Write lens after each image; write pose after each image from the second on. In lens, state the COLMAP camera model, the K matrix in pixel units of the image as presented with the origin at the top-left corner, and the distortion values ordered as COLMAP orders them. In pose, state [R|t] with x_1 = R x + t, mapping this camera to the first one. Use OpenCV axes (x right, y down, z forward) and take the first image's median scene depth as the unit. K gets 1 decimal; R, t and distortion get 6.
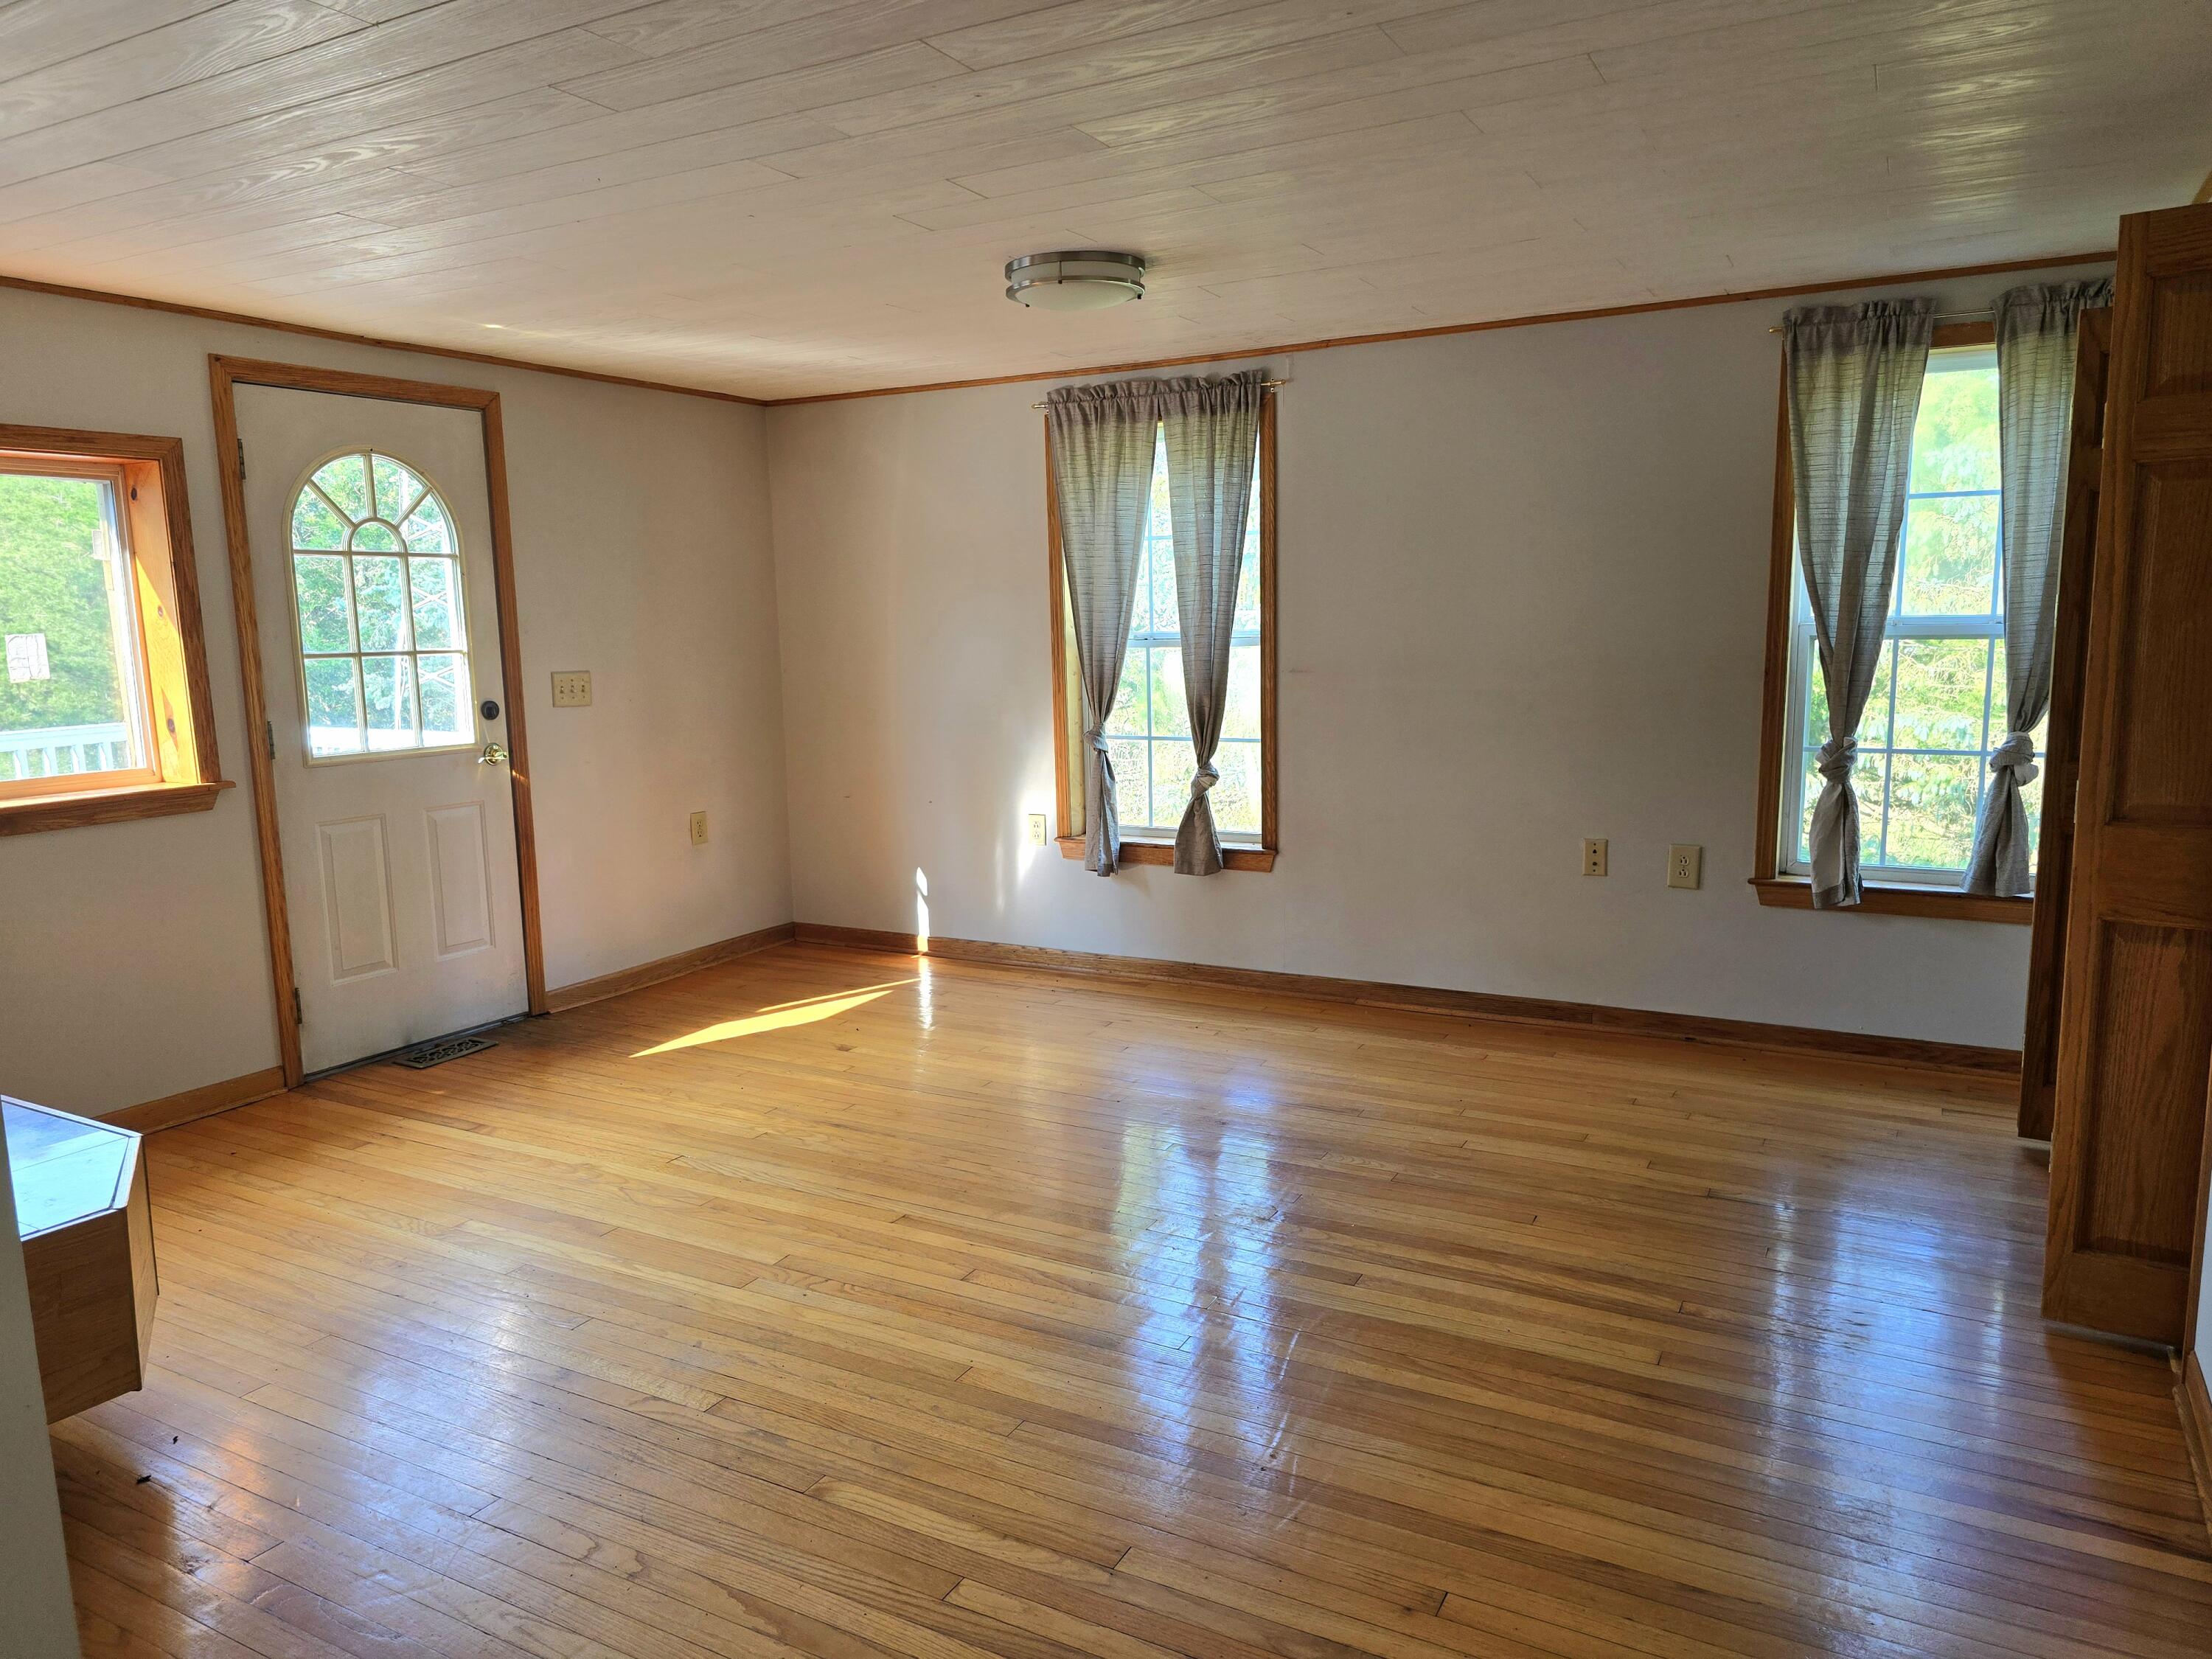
lens RADIAL K [[1487.0, 0, 1102.4], [0, 1487.0, 837.4], [0, 0, 1]] dist [-0.000796, -0.000508]
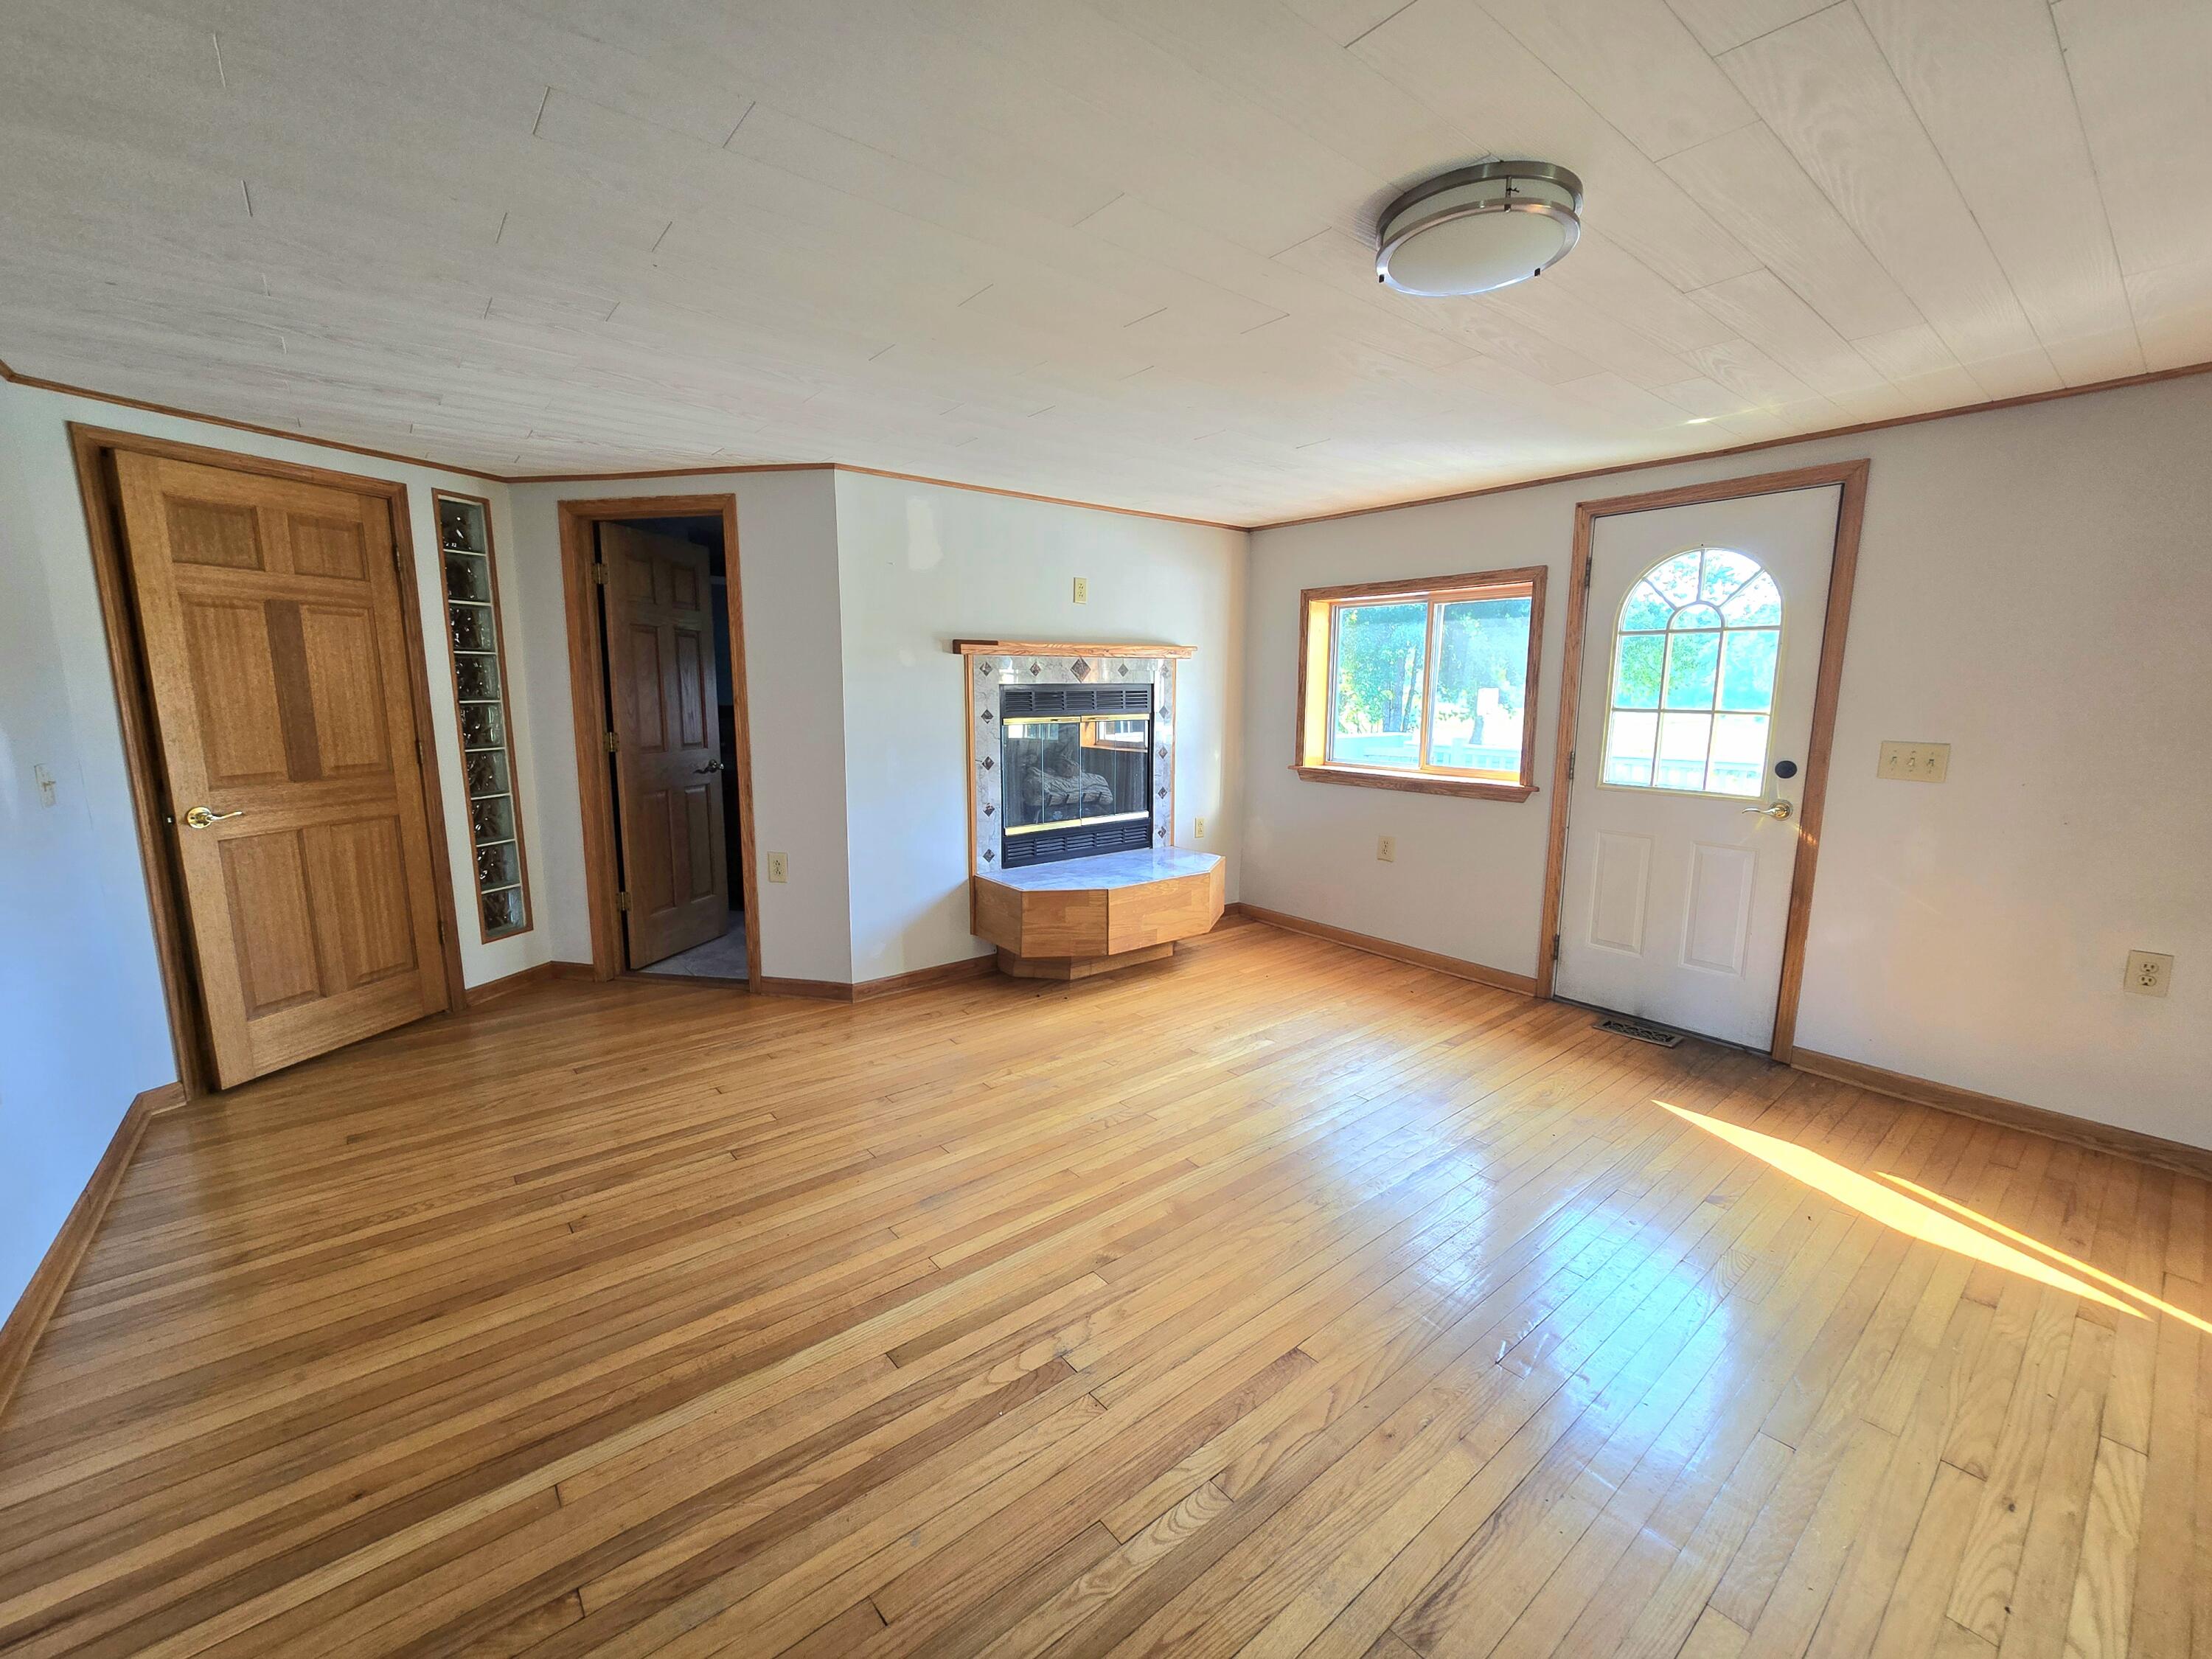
lens RADIAL K [[912.3, 0, 1096.0], [0, 912.3, 822.7], [0, 0, 1]] dist [0.003017, 0.000235]
pose [[-0.384091, 0.158921, -0.909516, 0.440937], [-0.128355, 0.966320, 0.223051, -0.150459], [0.914330, 0.202412, -0.350756, 0.893773]]
